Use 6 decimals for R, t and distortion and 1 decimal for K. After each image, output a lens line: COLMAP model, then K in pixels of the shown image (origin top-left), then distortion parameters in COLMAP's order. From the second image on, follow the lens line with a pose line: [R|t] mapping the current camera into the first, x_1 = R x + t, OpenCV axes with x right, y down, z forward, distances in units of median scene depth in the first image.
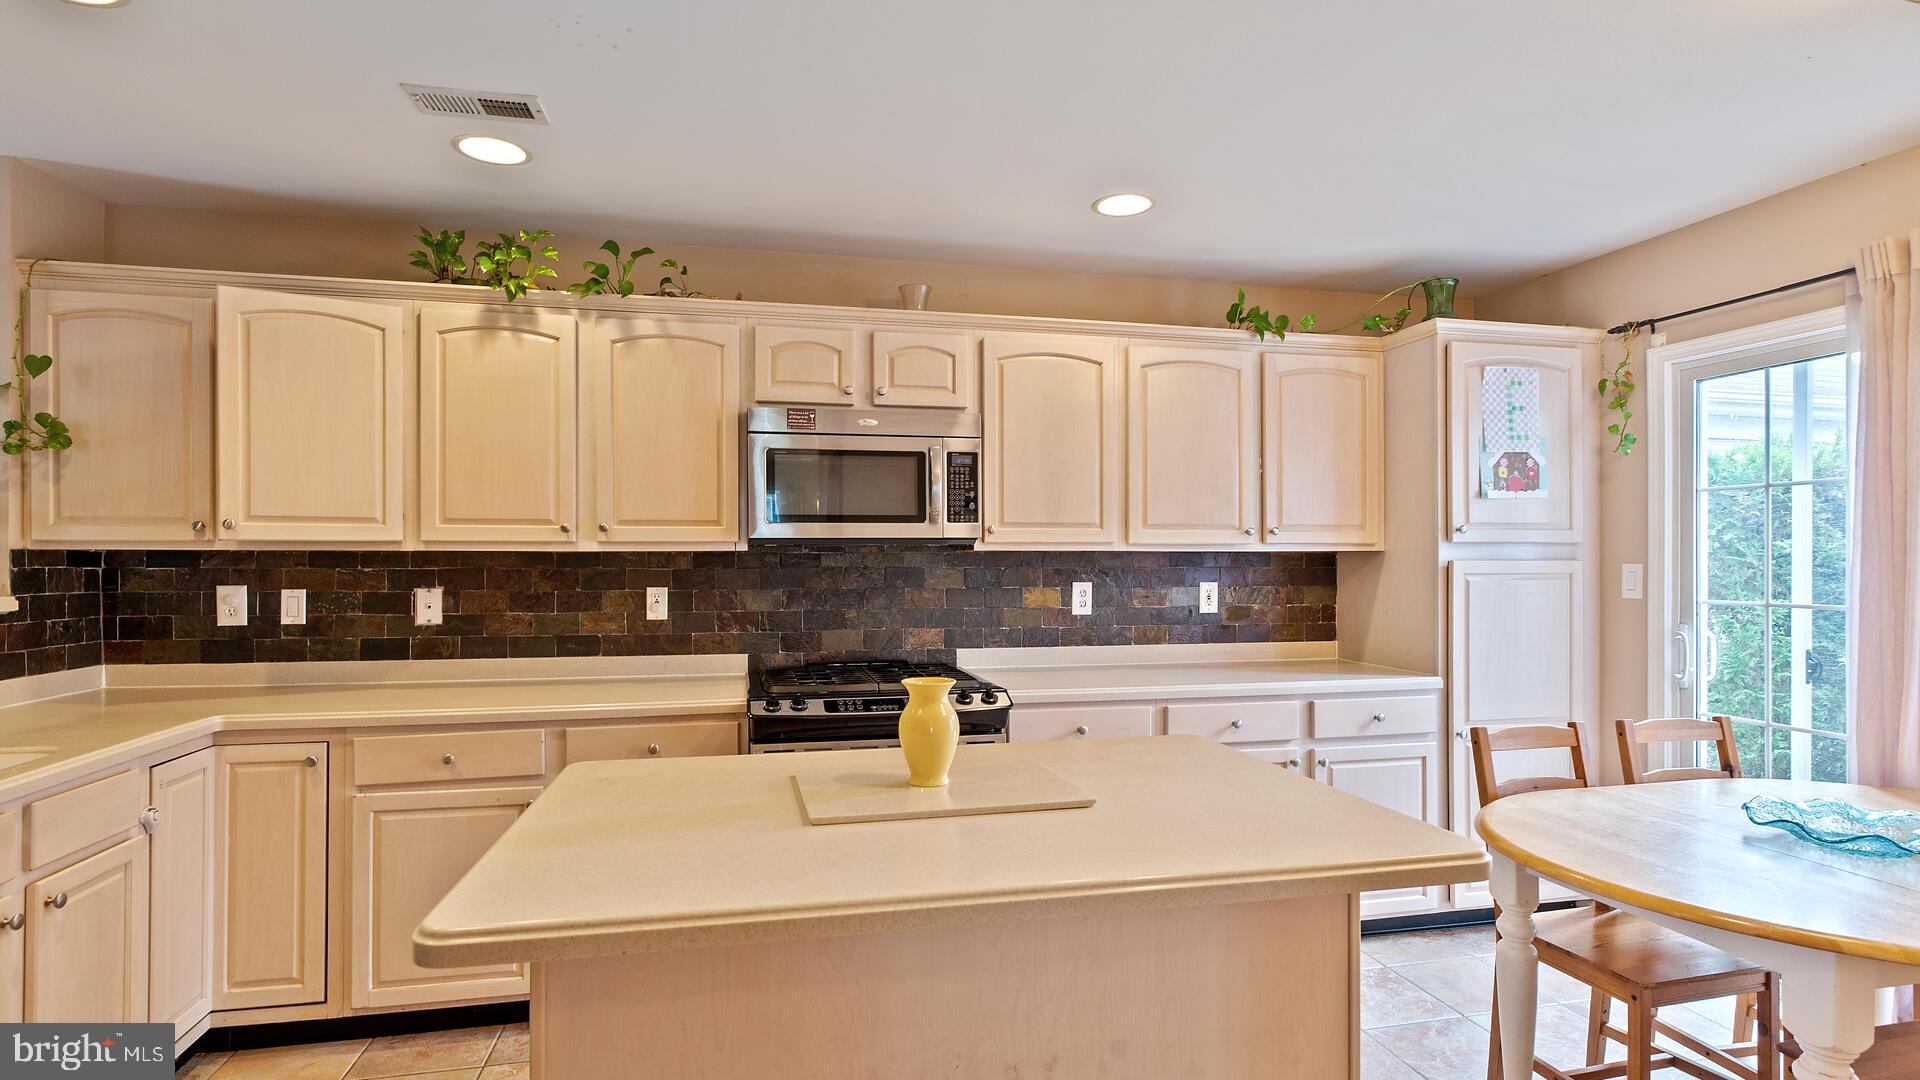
lens RADIAL K [[959.2, 0, 939.2], [0, 959.2, 554.7], [0, 0, 1]] dist [0.002338, 0.001597]
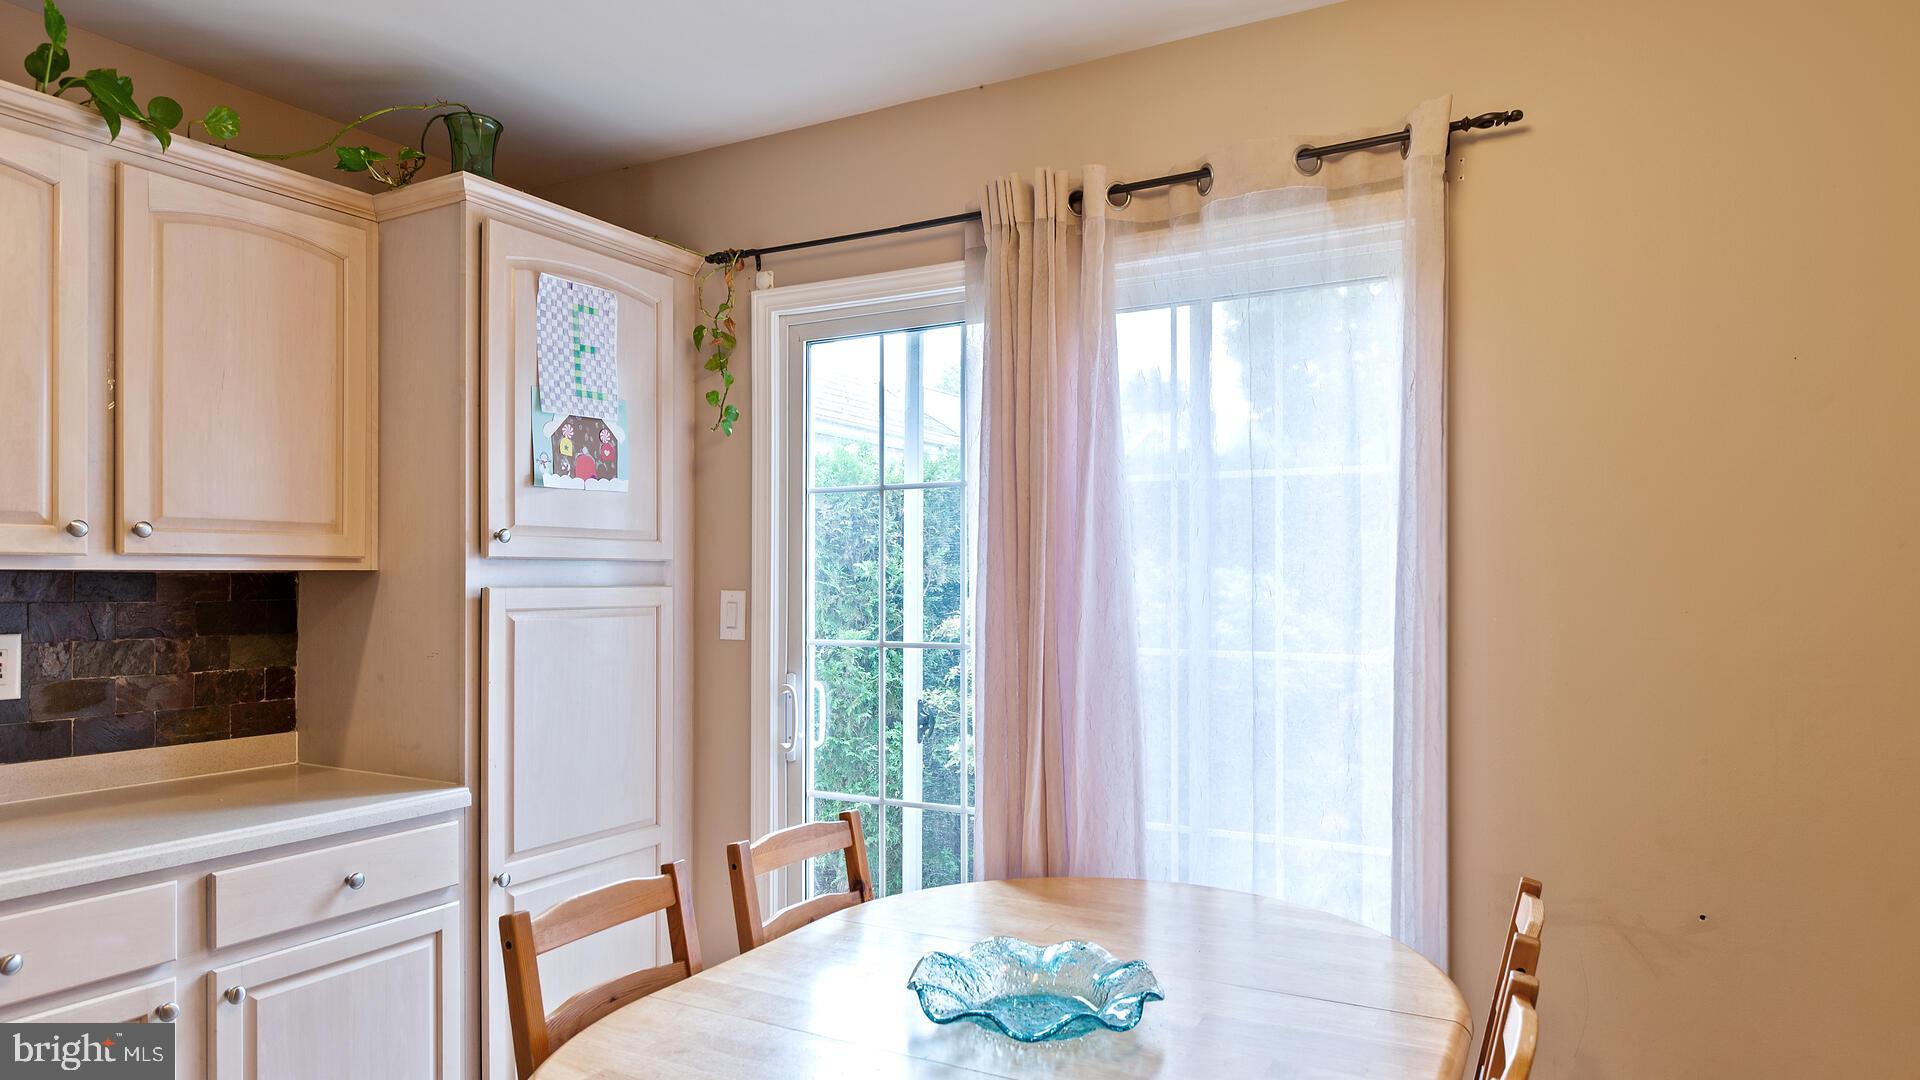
lens RADIAL K [[1152.1, 0, 979.1], [0, 1152.1, 569.5], [0, 0, 1]] dist [-0.014172, -0.000289]
pose [[0.647177, 0.006739, 0.762310, 0.192696], [-0.002044, 0.999973, -0.007105, -0.000792], [-0.762337, 0.003040, 0.647173, 0.313920]]
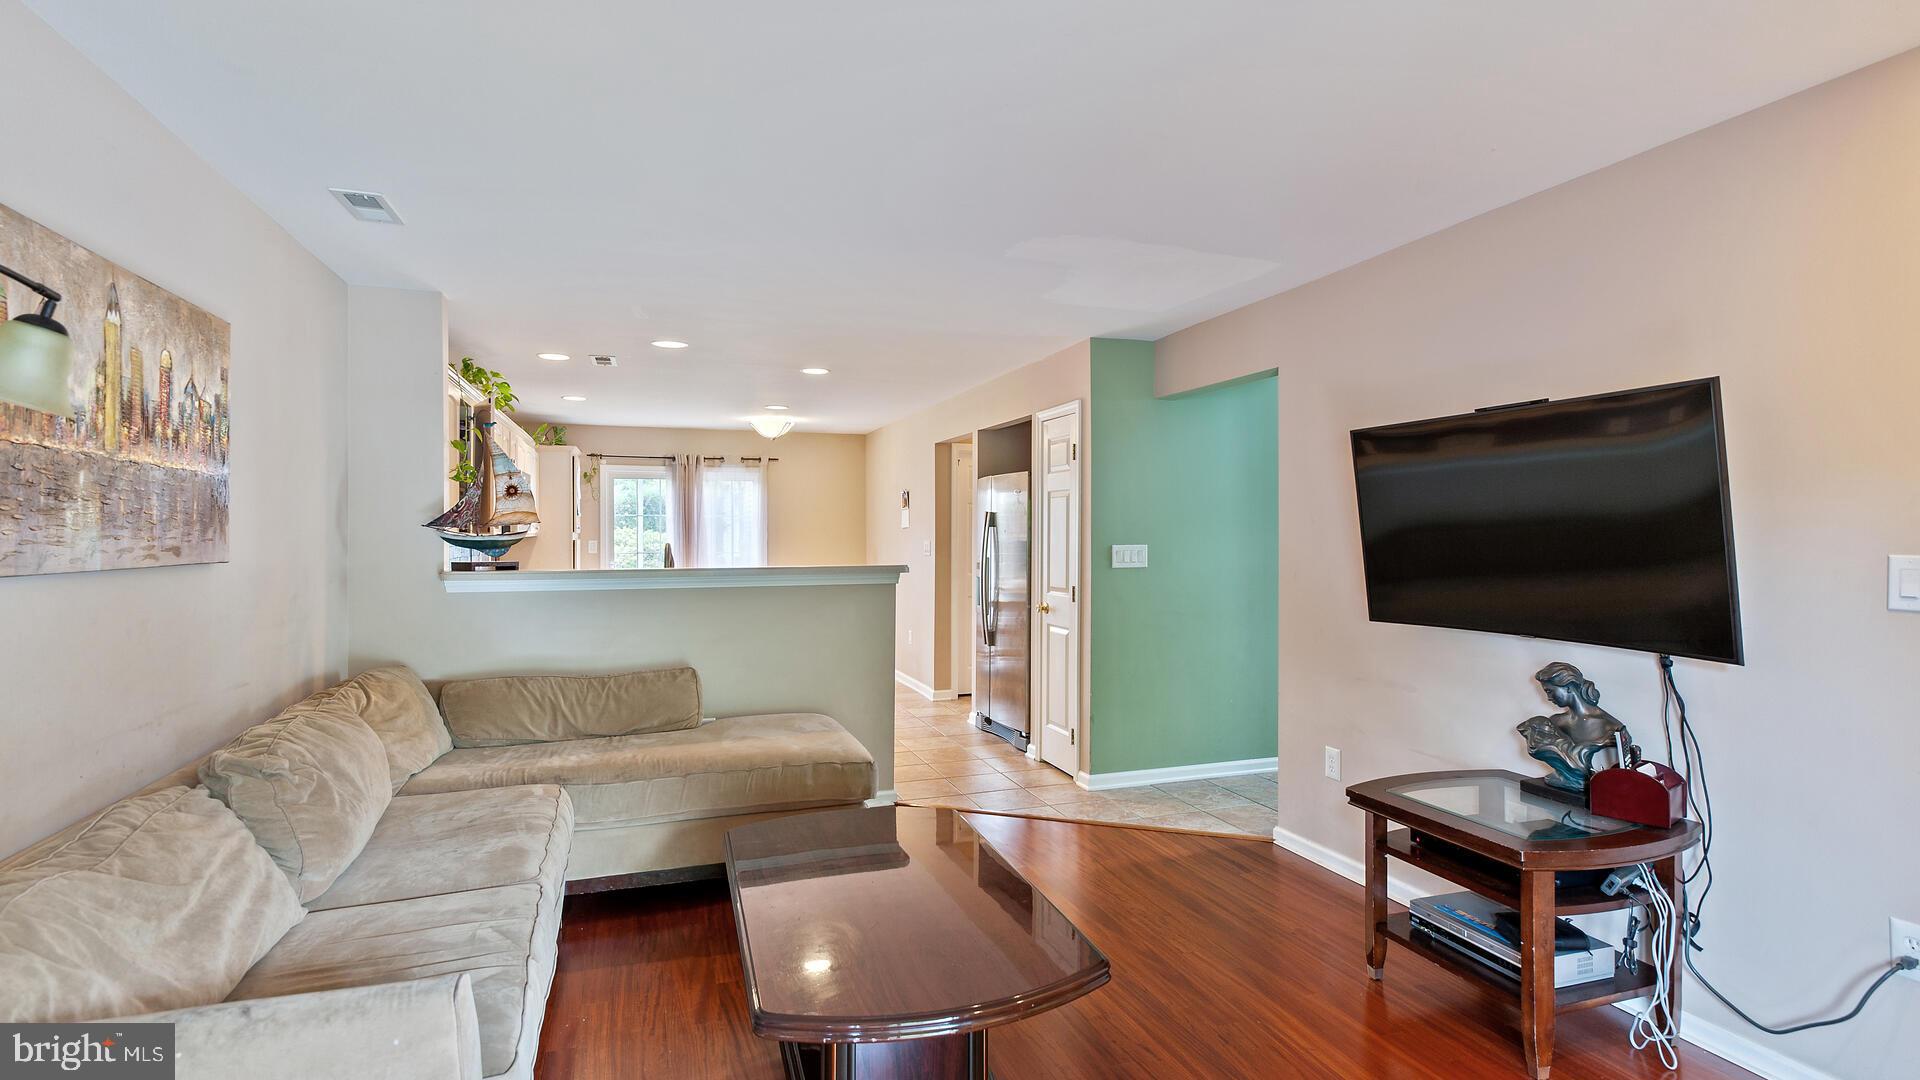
lens RADIAL K [[959.2, 0, 961.3], [0, 959.2, 534.3], [0, 0, 1]] dist [0.002338, 0.001597]
pose [[-0.138417, -0.005238, 0.990360, -2.177438], [-0.010408, 0.999938, 0.003834, -0.029281], [-0.990319, -0.009777, -0.138463, 0.336855]]
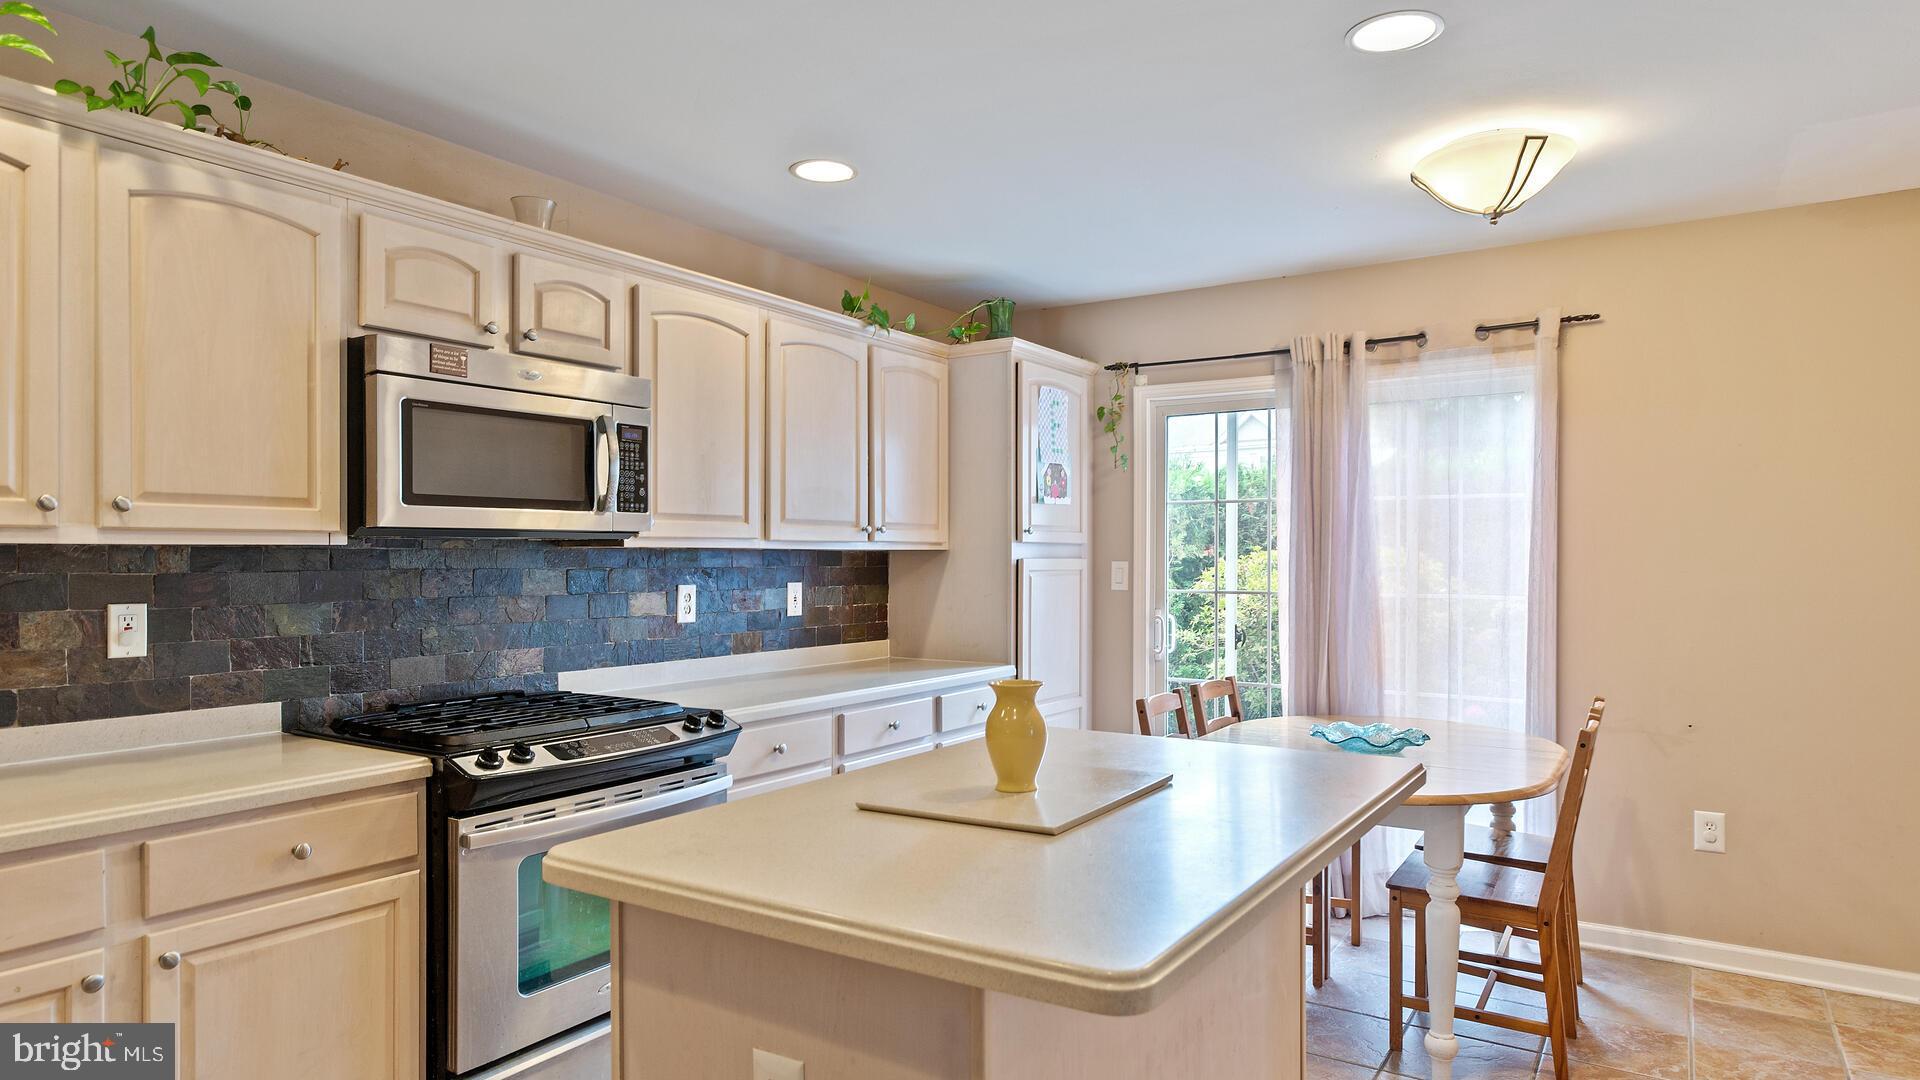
lens RADIAL K [[1162.4, 0, 959.6], [0, 1162.4, 564.3], [0, 0, 1]] dist [0.000114, -0.001608]
pose [[0.700502, -0.003760, 0.713641, -0.471941], [-0.003787, 0.999952, 0.008985, 0.000375], [-0.713641, -0.008997, 0.700454, 0.118171]]
